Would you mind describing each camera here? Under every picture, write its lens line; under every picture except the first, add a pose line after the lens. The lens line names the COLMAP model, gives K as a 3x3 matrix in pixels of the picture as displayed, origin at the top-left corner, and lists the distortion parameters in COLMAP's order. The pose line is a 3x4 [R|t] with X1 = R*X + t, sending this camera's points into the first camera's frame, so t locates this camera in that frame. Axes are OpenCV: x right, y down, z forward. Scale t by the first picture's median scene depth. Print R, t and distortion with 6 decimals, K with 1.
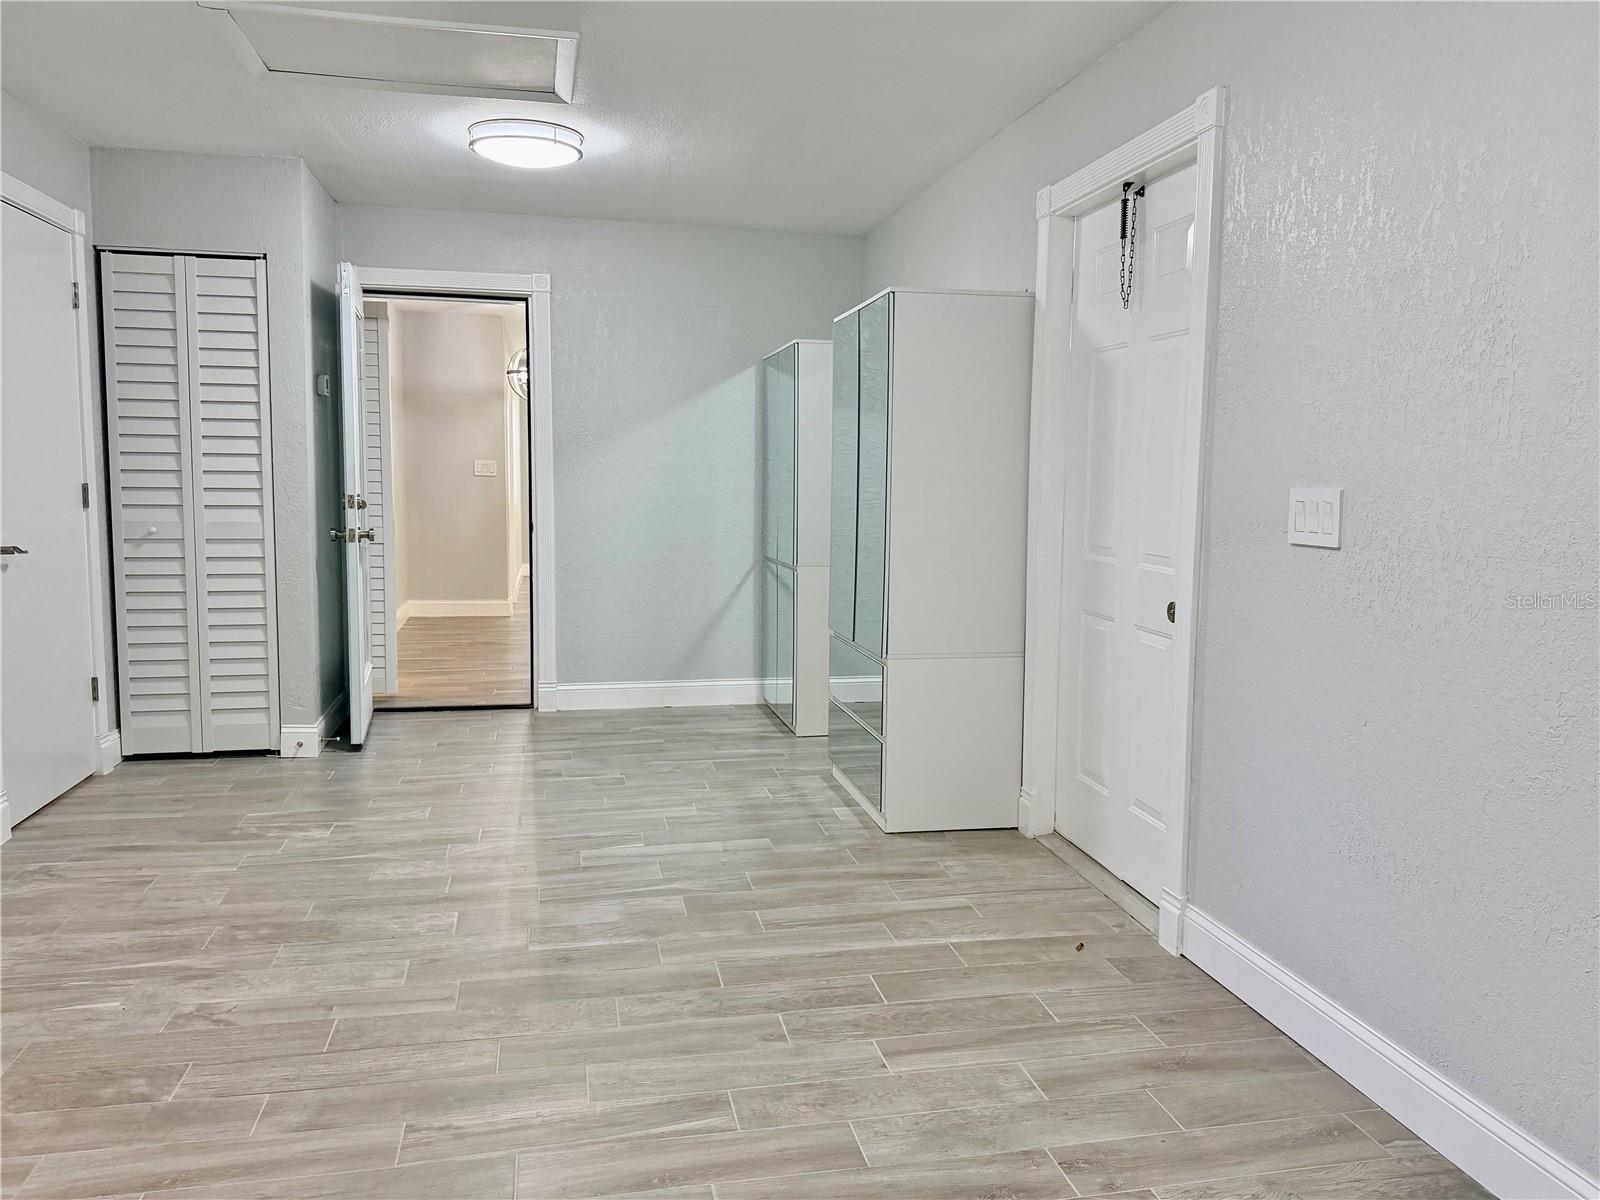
lens RADIAL K [[1195.1, 0, 803.8], [0, 1195.1, 589.1], [0, 0, 1]] dist [0.035552, -0.050457]
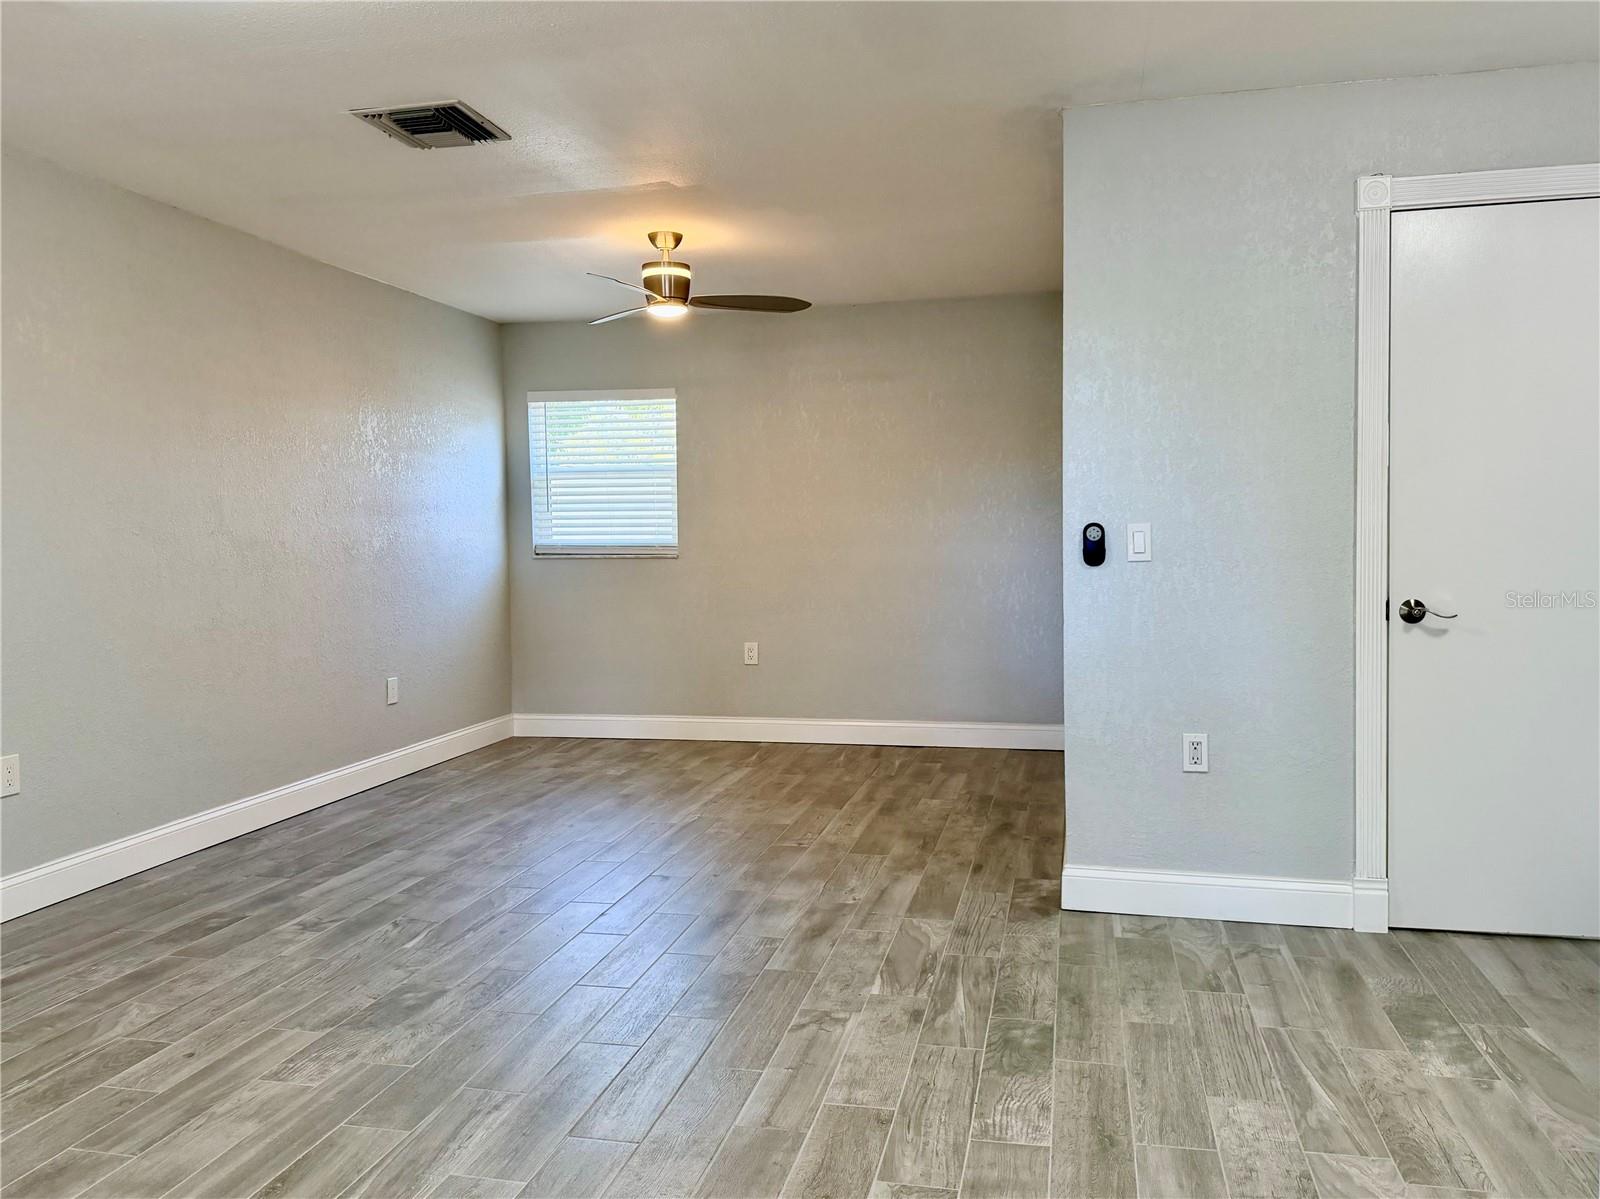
lens RADIAL K [[1214.4, 0, 792.8], [0, 1214.4, 603.6], [0, 0, 1]] dist [0.002011, -0.054581]
pose [[-0.428806, 0.031089, -0.902861, 0.354347], [-0.086629, 0.993387, 0.075350, -0.070433], [0.899233, 0.110525, -0.423278, 1.031204]]
